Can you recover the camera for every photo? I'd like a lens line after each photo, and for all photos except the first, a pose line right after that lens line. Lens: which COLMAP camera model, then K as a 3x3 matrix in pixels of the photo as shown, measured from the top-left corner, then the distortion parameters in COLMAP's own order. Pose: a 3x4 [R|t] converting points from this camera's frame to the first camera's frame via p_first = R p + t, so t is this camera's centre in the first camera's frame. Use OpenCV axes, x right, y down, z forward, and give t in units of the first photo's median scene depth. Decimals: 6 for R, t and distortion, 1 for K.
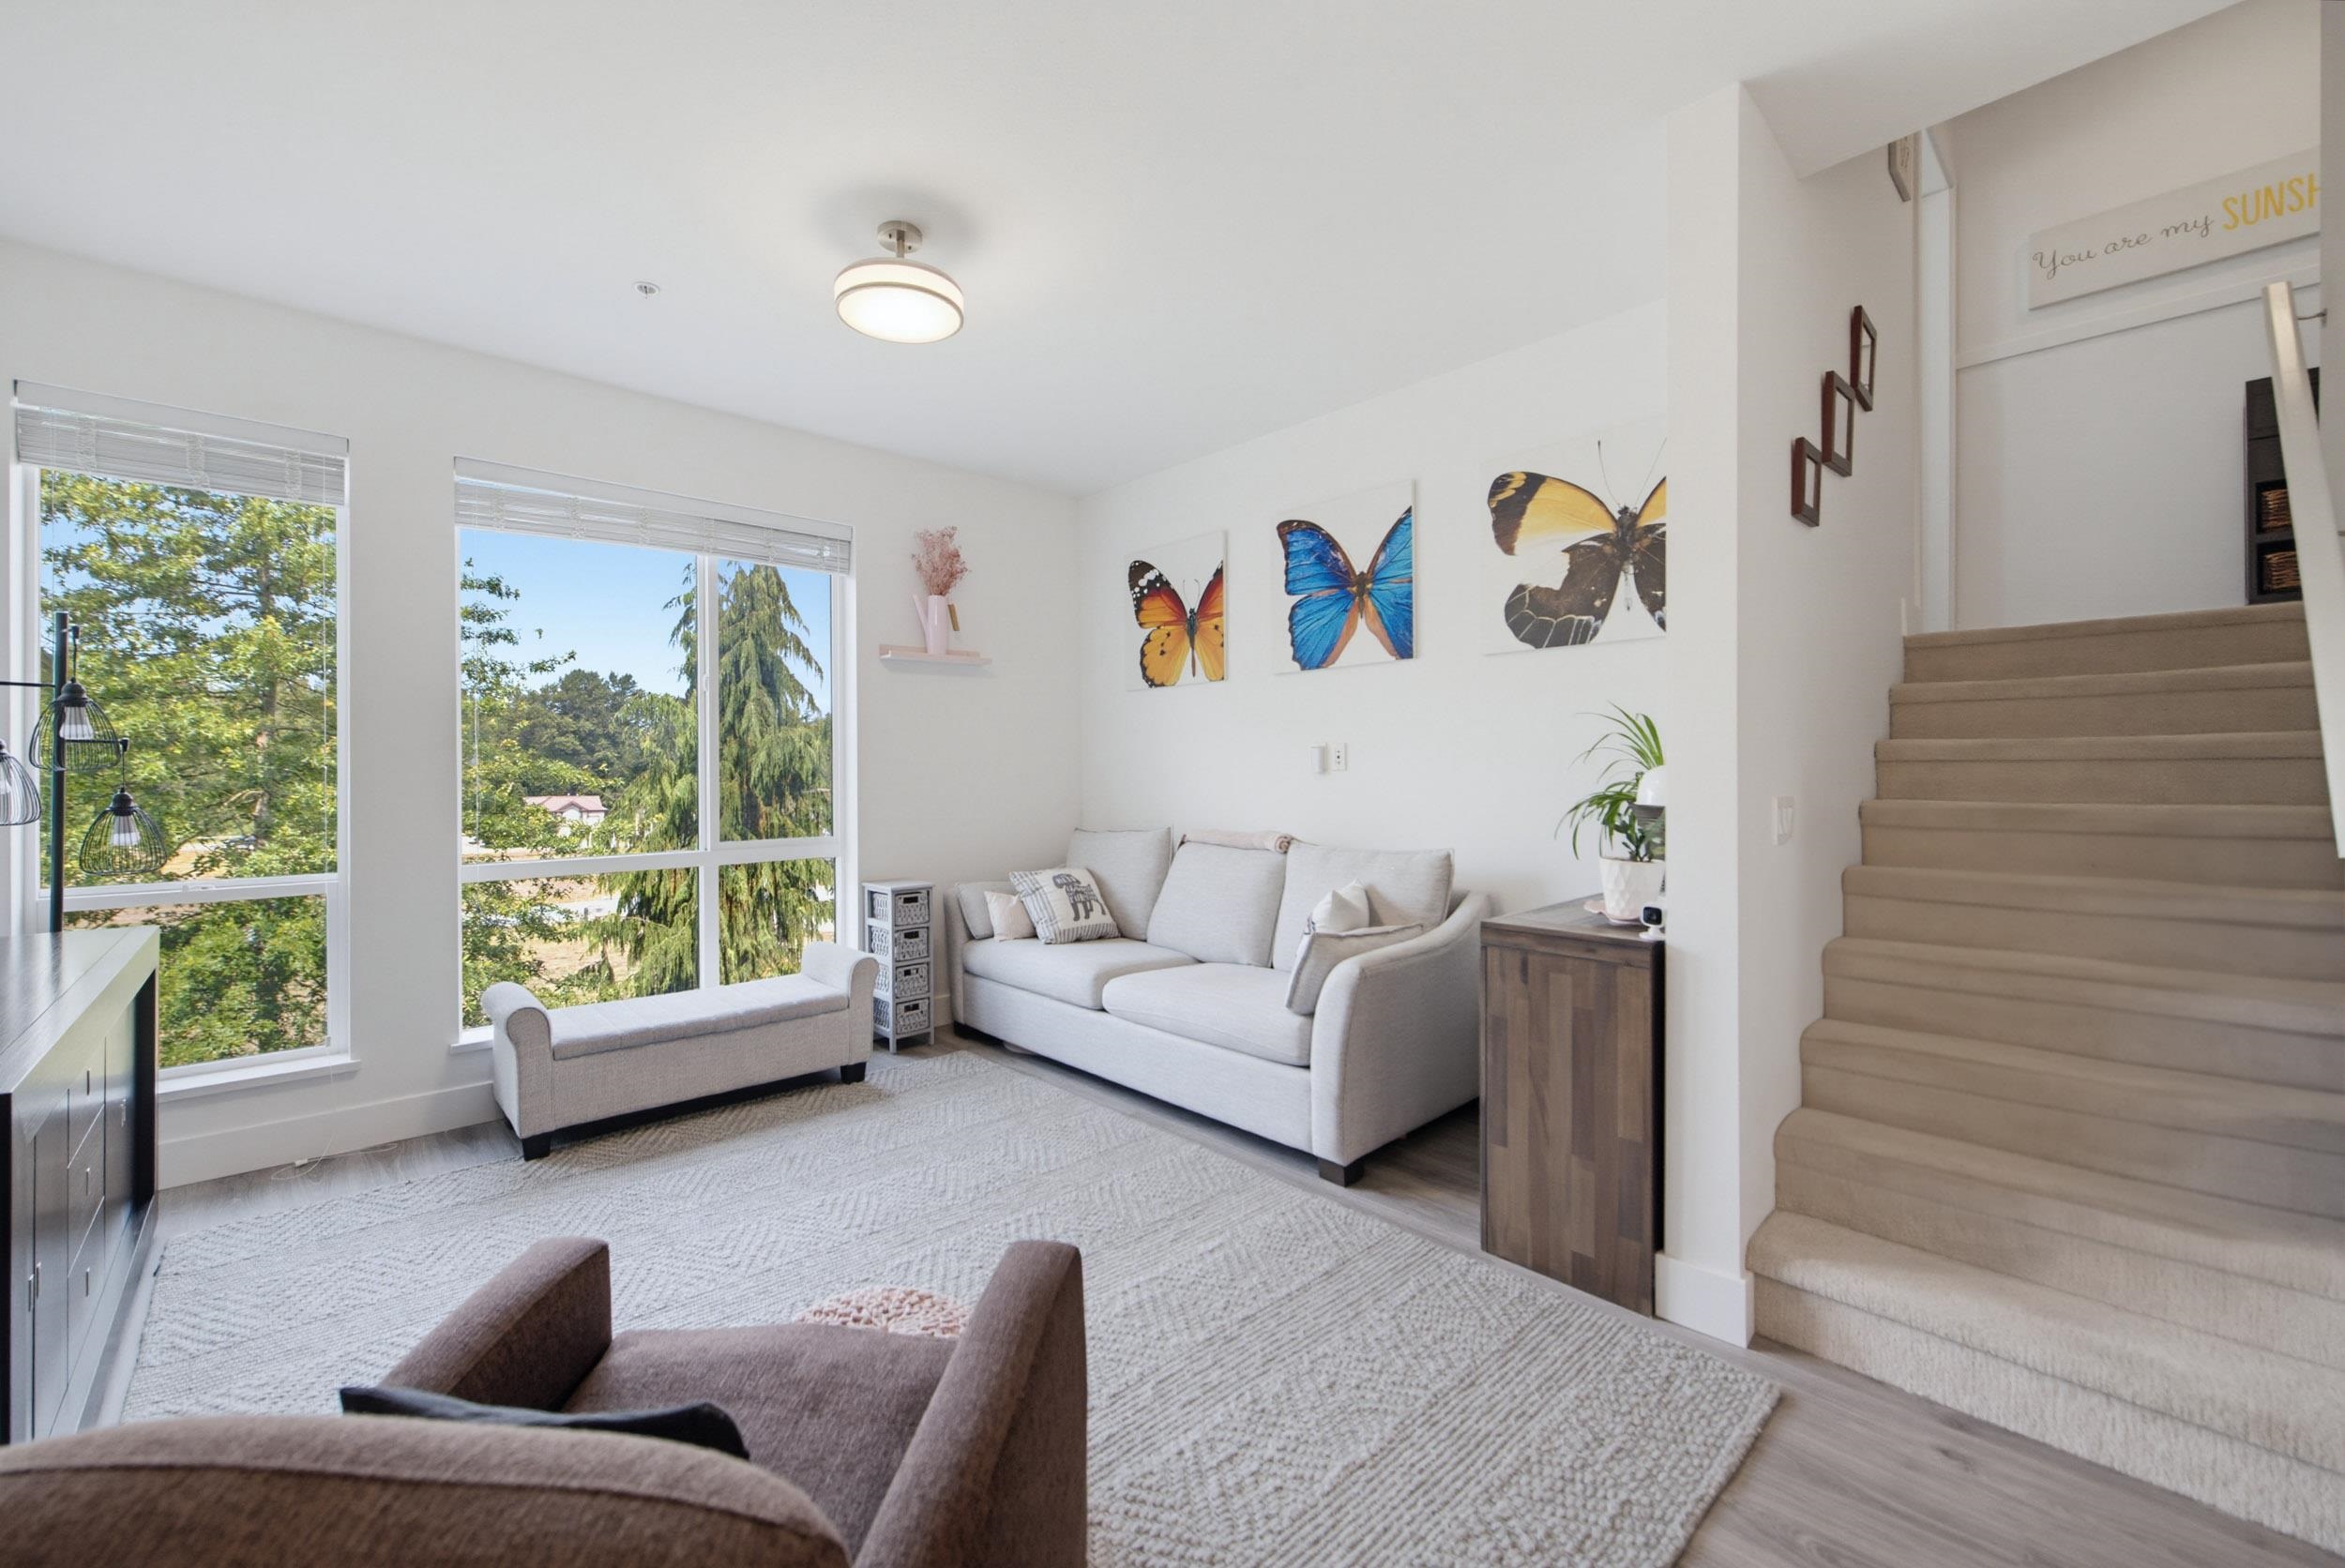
lens RADIAL K [[932.9, 0, 1149.6], [0, 932.9, 747.2], [0, 0, 1]] dist [0.000509, -0.002824]
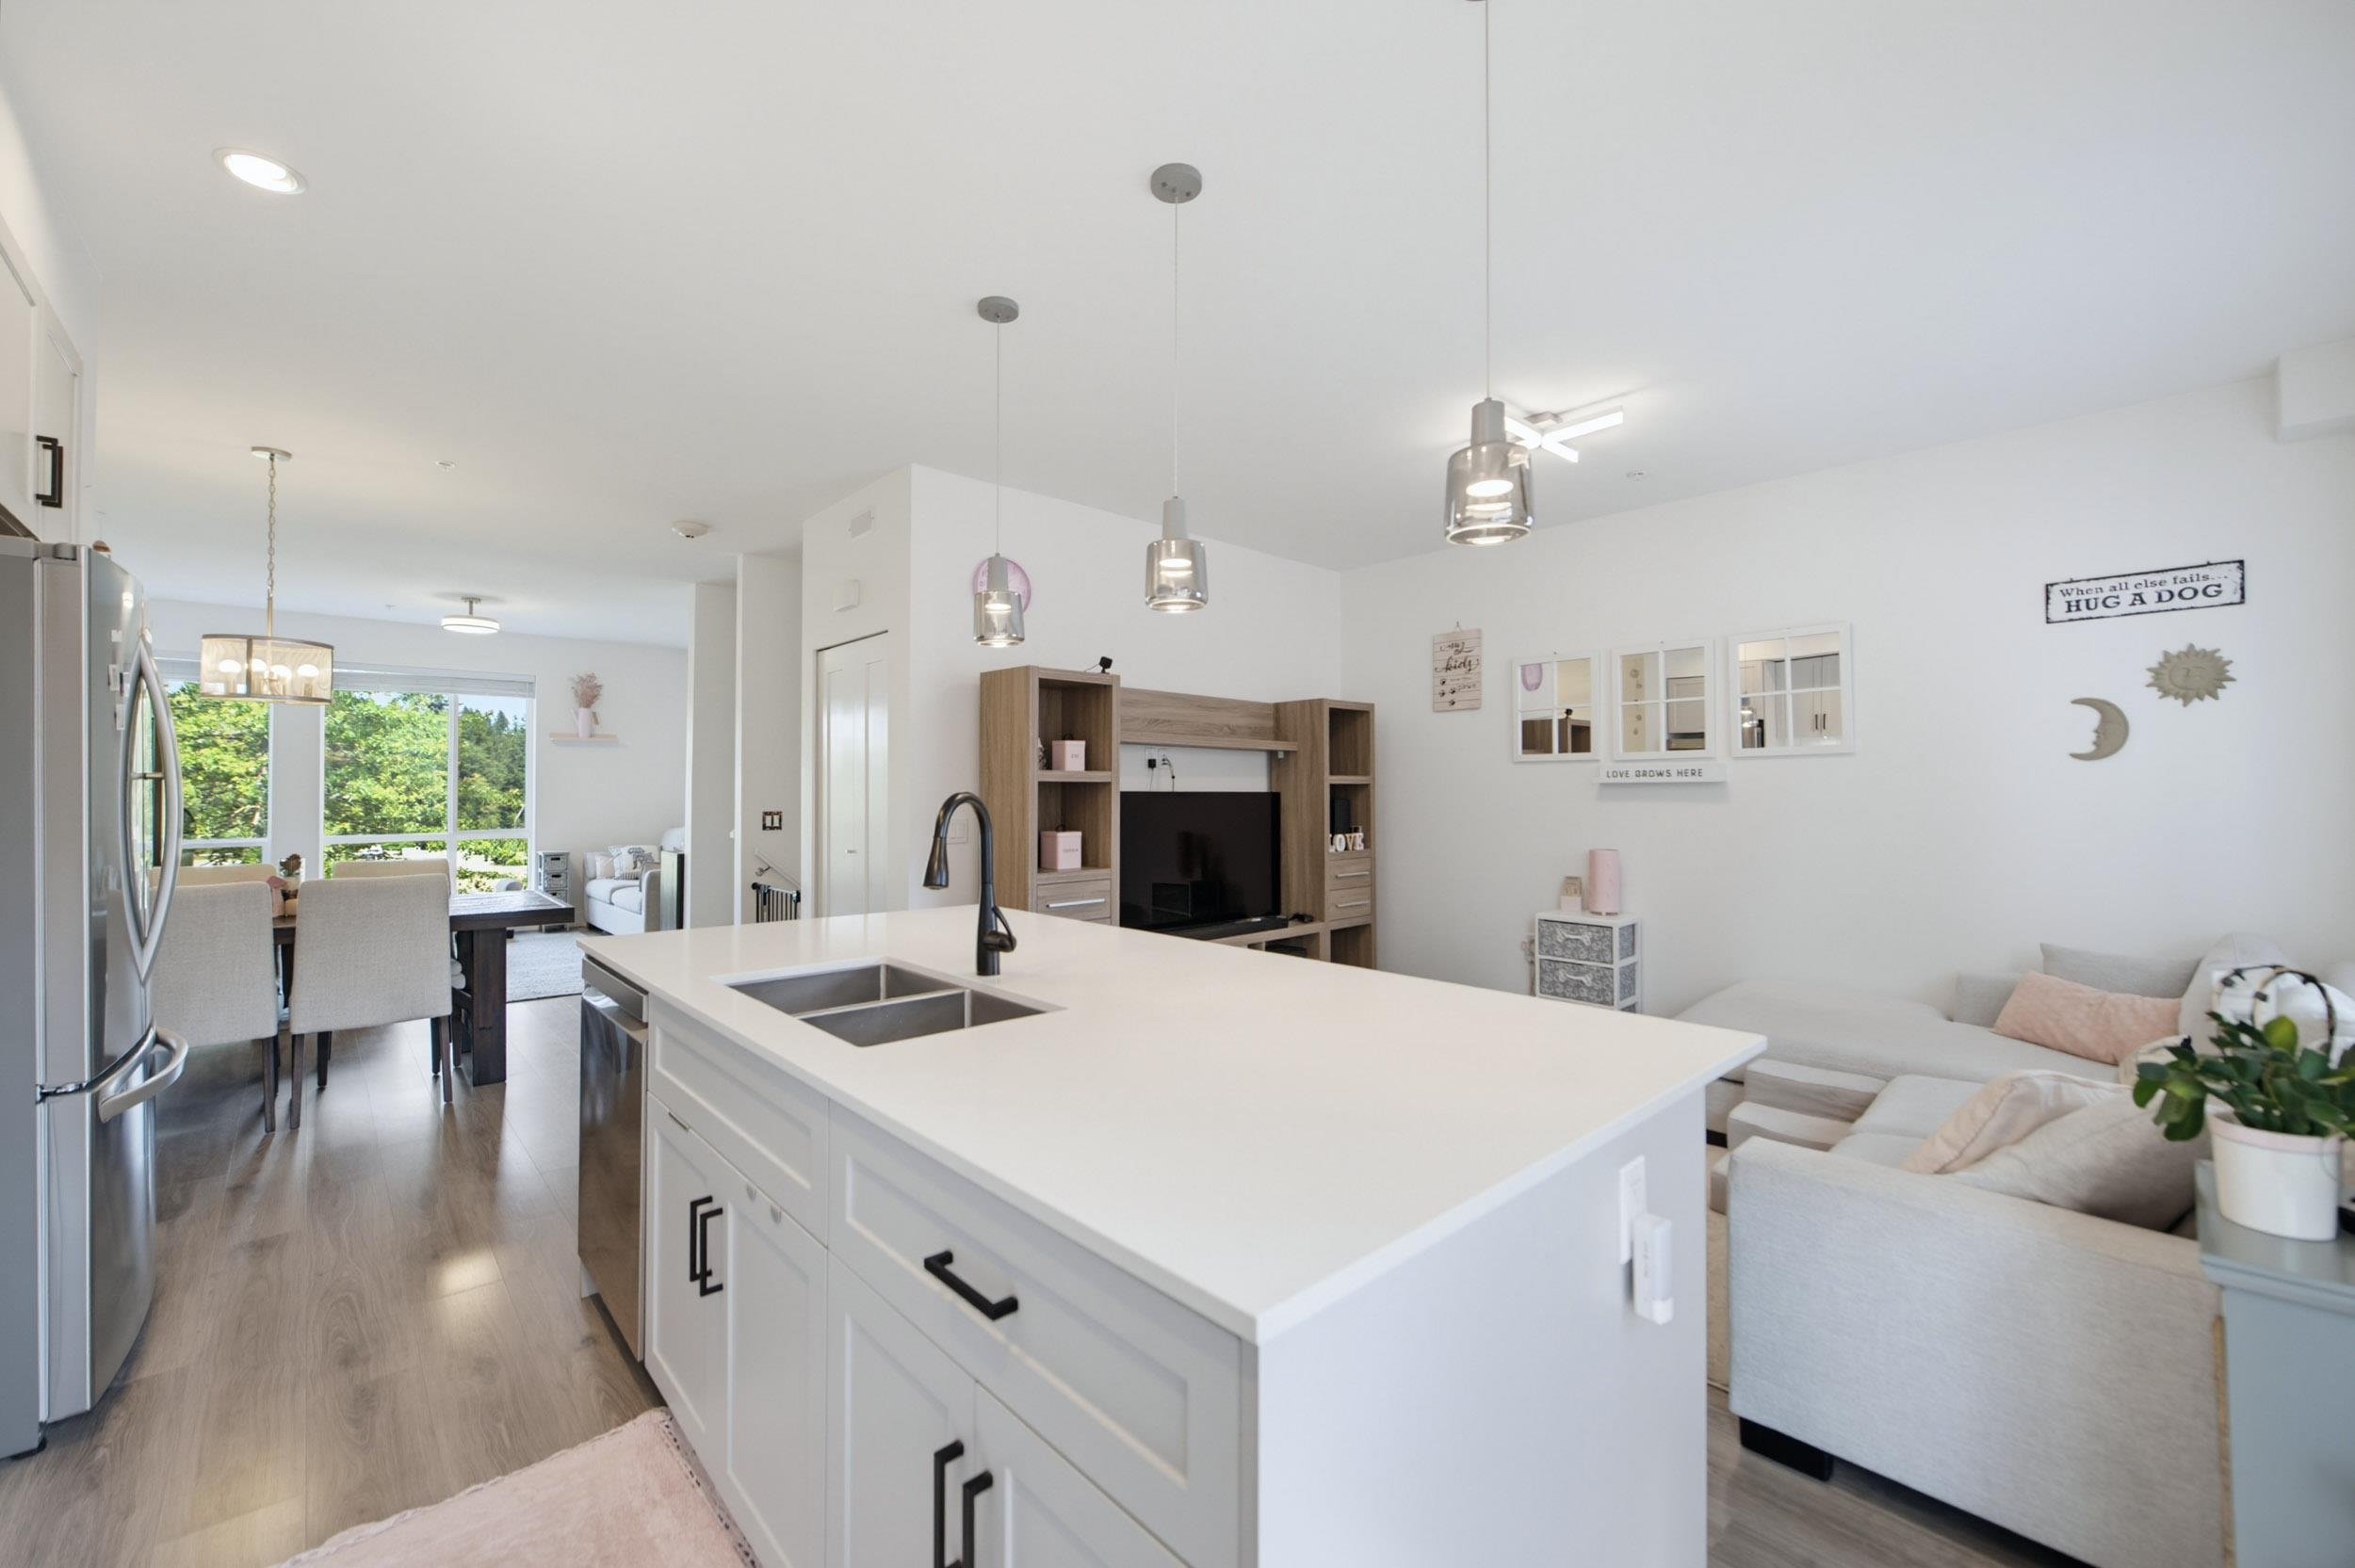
lens RADIAL K [[936.9, 0, 1154.5], [0, 936.9, 747.1], [0, 0, 1]] dist [0.000509, -0.002824]
pose [[0.999951, -0.001687, -0.009785, 1.013610], [0.001541, 0.999889, -0.014843, -0.047392], [0.009809, 0.014827, 0.999842, -0.989198]]
